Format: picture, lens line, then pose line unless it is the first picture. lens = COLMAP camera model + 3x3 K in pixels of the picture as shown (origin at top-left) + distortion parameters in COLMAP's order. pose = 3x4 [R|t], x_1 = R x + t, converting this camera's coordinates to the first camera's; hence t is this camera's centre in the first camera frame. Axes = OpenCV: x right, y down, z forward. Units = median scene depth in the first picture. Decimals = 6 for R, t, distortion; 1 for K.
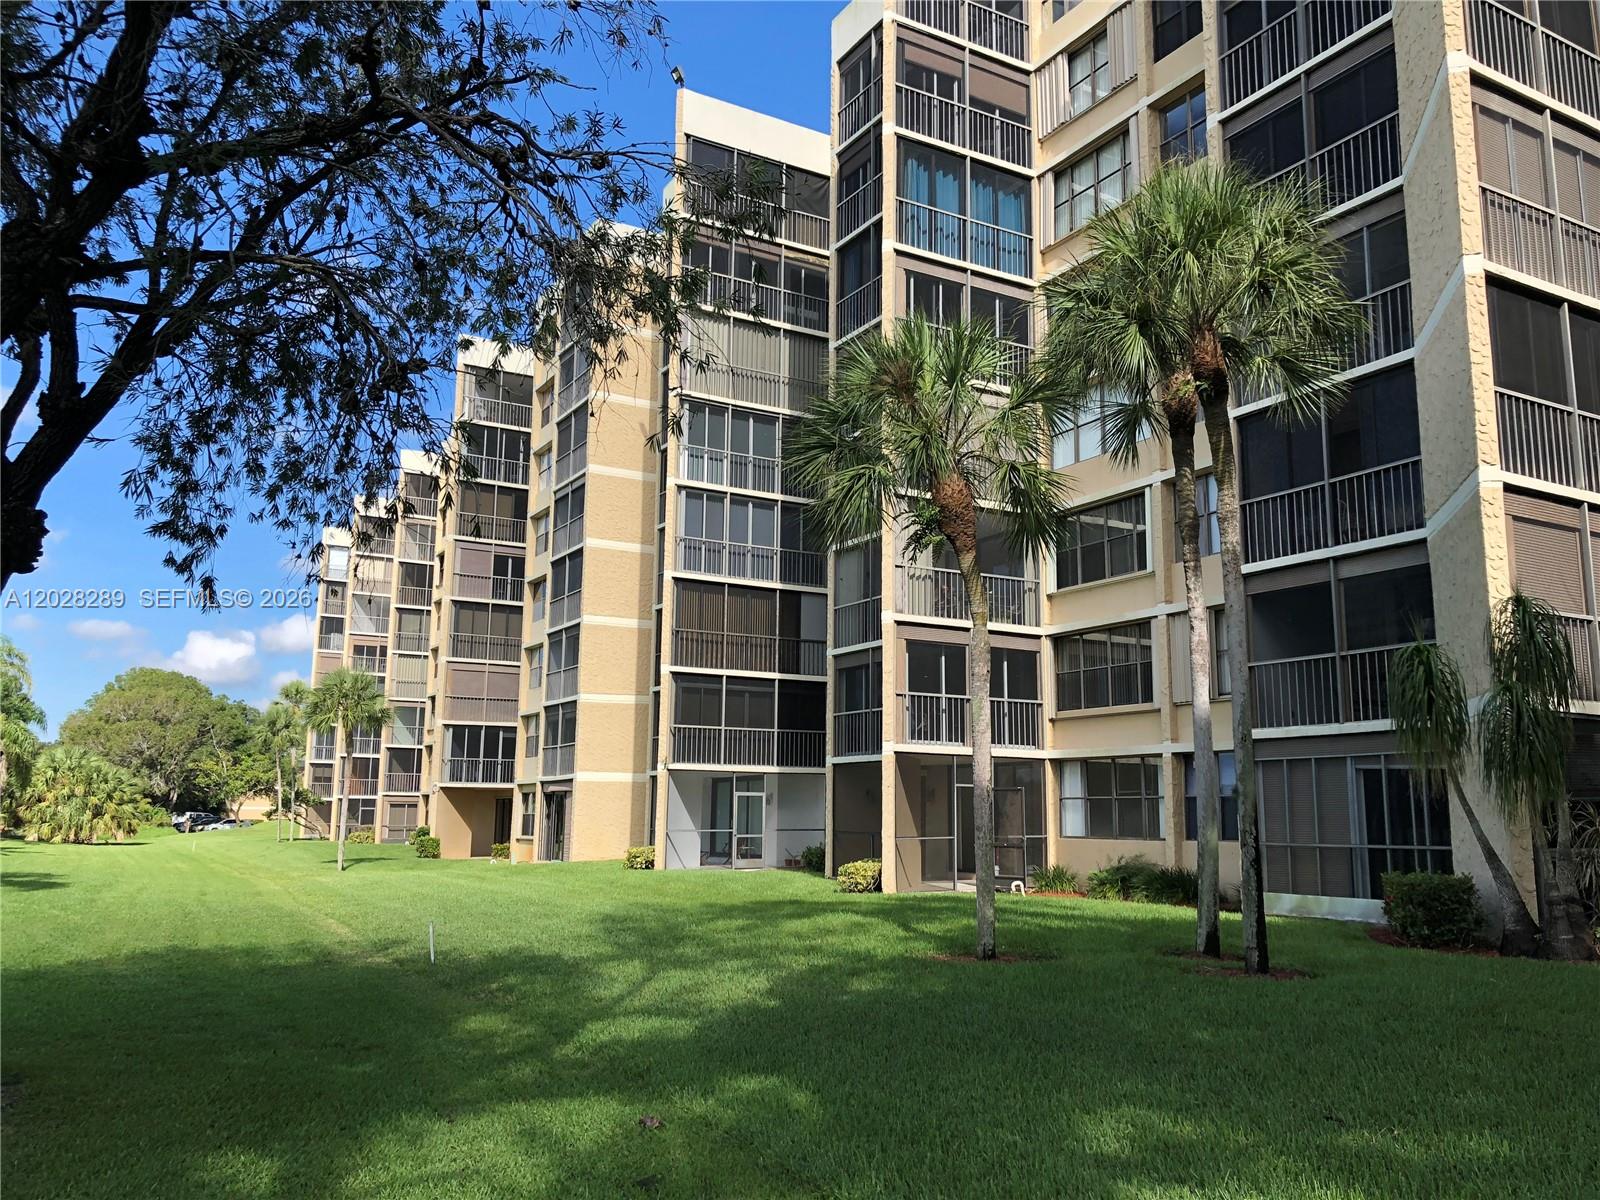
lens RADIAL K [[1305.4, 0, 811.1], [0, 1305.4, 596.5], [0, 0, 1]] dist [0.024829, -0.009967]
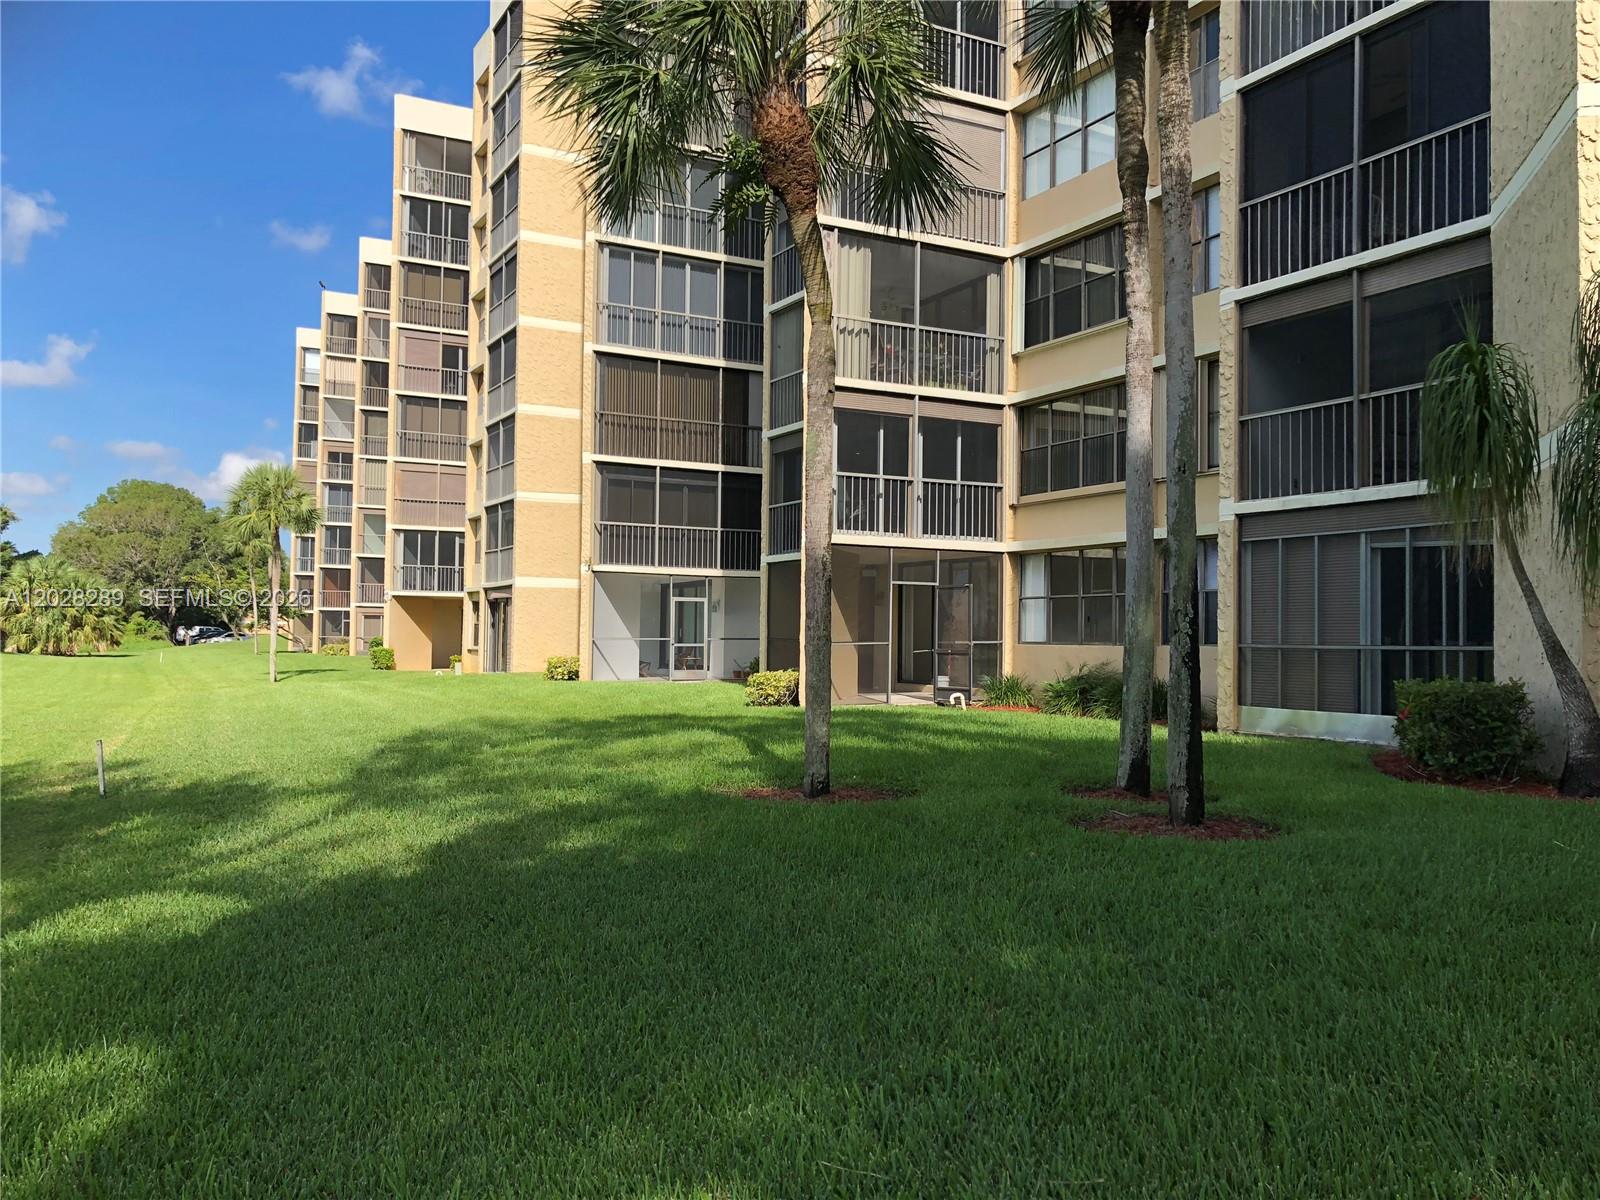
lens RADIAL K [[1305.4, 0, 790.2], [0, 1305.4, 598.6], [0, 0, 1]] dist [0.024829, -0.009967]
pose [[0.999309, 0.000544, -0.037165, 0.073471], [0.004621, 0.990317, 0.138750, 0.036846], [0.036881, -0.138826, 0.989630, 0.158419]]
